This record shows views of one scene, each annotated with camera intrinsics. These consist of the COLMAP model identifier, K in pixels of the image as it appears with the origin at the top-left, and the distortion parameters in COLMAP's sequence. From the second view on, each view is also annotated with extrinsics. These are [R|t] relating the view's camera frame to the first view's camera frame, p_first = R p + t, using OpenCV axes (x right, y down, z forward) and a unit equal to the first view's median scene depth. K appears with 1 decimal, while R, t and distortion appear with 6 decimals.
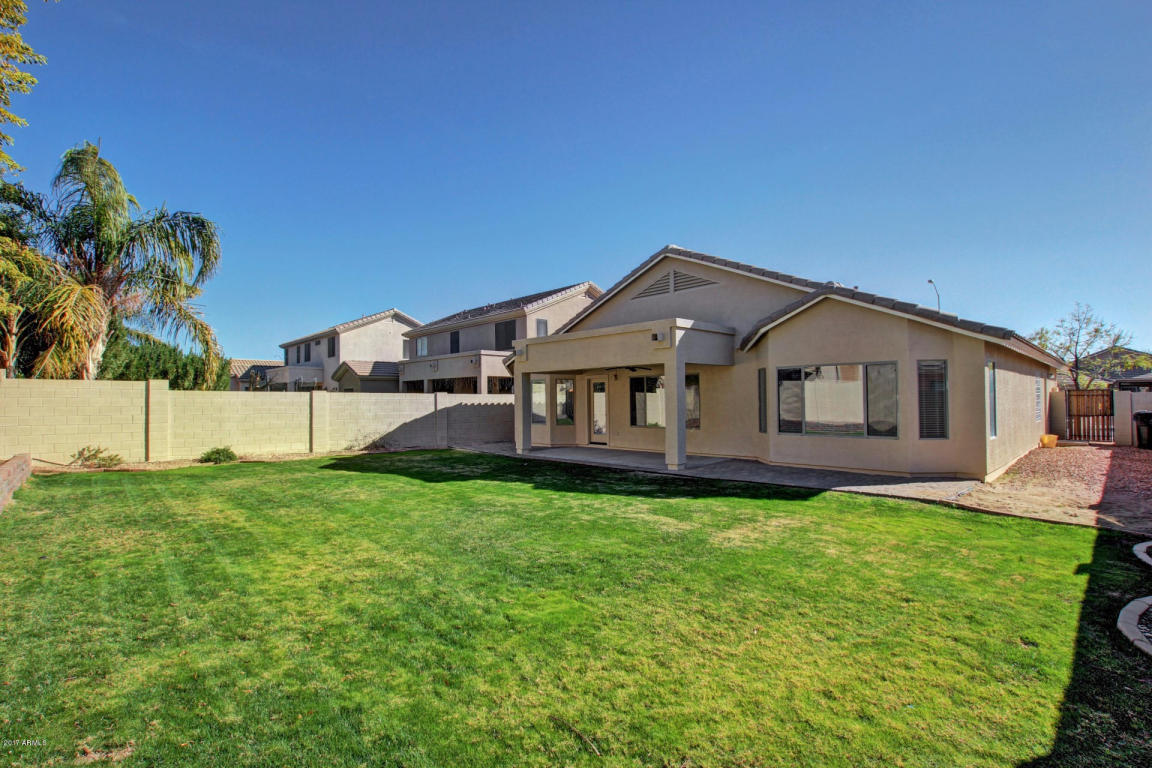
lens RADIAL K [[543.7, 0, 578.2], [0, 543.7, 388.8], [0, 0, 1]] dist [-0.025940, -0.000034]
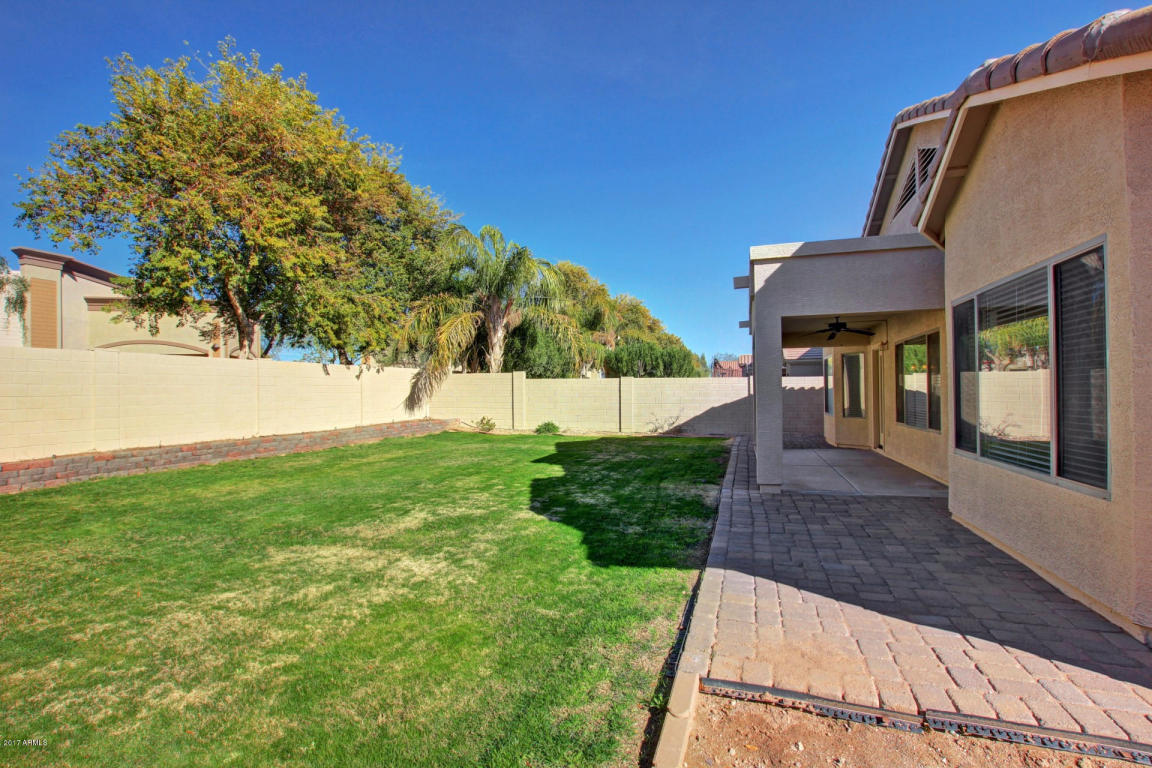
lens RADIAL K [[543.7, 0, 577.6], [0, 543.7, 386.5], [0, 0, 1]] dist [-0.025940, -0.000034]
pose [[0.471537, -0.007050, -0.881818, 0.514536], [0.025413, 0.999661, 0.005597, 0.017110], [0.881480, -0.025049, 0.471557, 0.432199]]
